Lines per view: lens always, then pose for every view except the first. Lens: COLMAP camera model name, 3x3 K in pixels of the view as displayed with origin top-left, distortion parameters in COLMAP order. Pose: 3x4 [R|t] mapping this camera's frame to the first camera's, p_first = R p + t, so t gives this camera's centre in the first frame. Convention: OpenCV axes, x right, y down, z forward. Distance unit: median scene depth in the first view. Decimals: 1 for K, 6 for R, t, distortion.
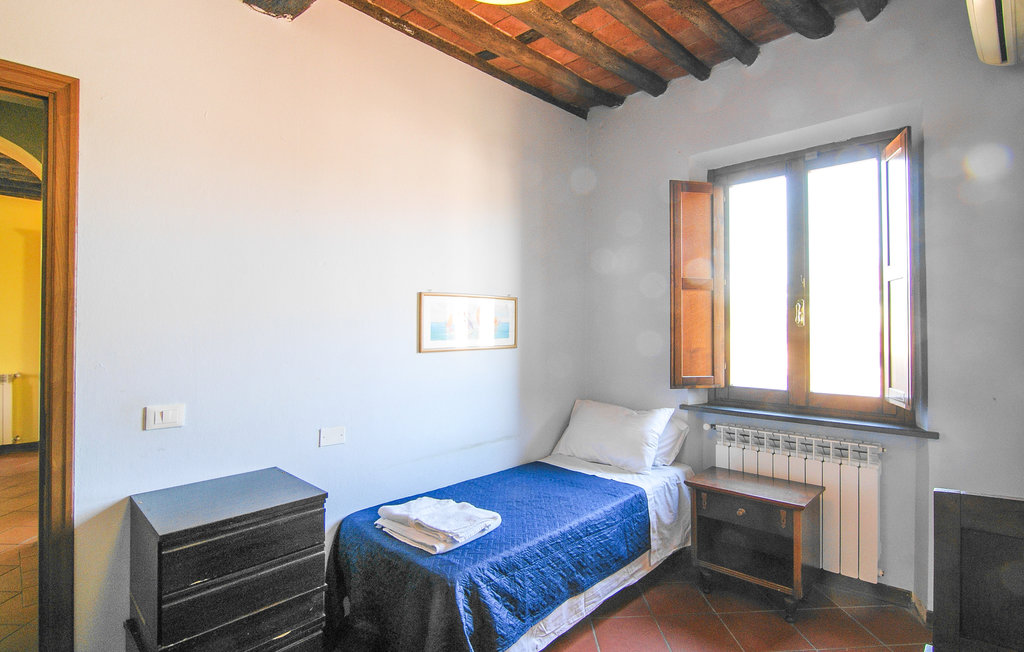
lens RADIAL K [[538.7, 0, 511.5], [0, 538.7, 322.6], [0, 0, 1]] dist [-0.000239, -0.000105]
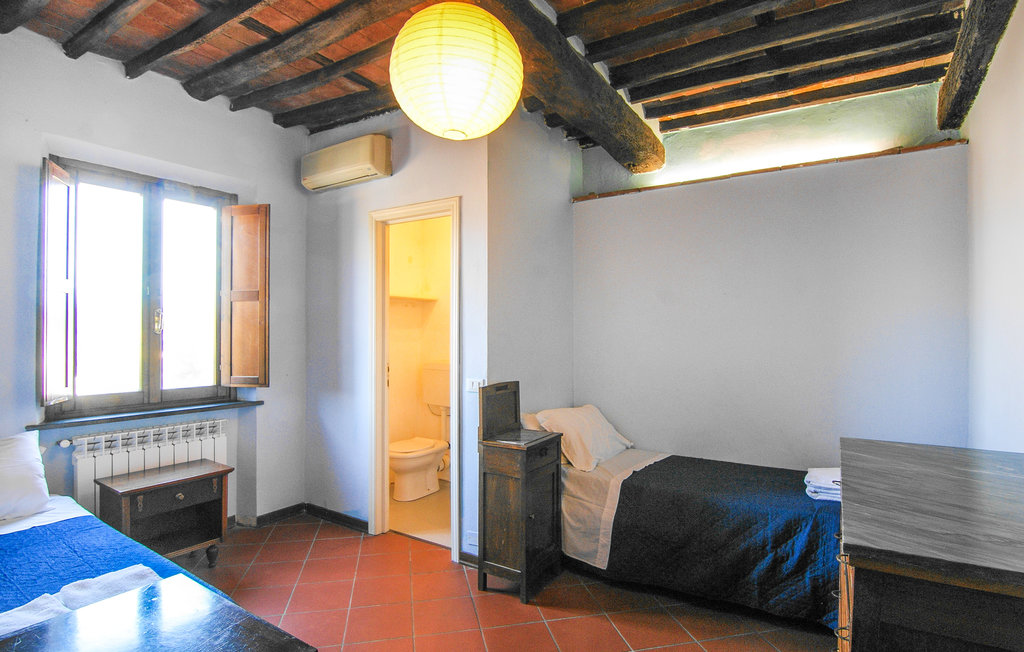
lens RADIAL K [[539.0, 0, 508.4], [0, 539.0, 338.4], [0, 0, 1]] dist [0.001803, -0.000174]
pose [[-0.162446, -0.011292, 0.986653, -0.724210], [-0.009651, 0.999905, 0.009854, 0.001184], [-0.986670, -0.007921, -0.162539, 0.461867]]
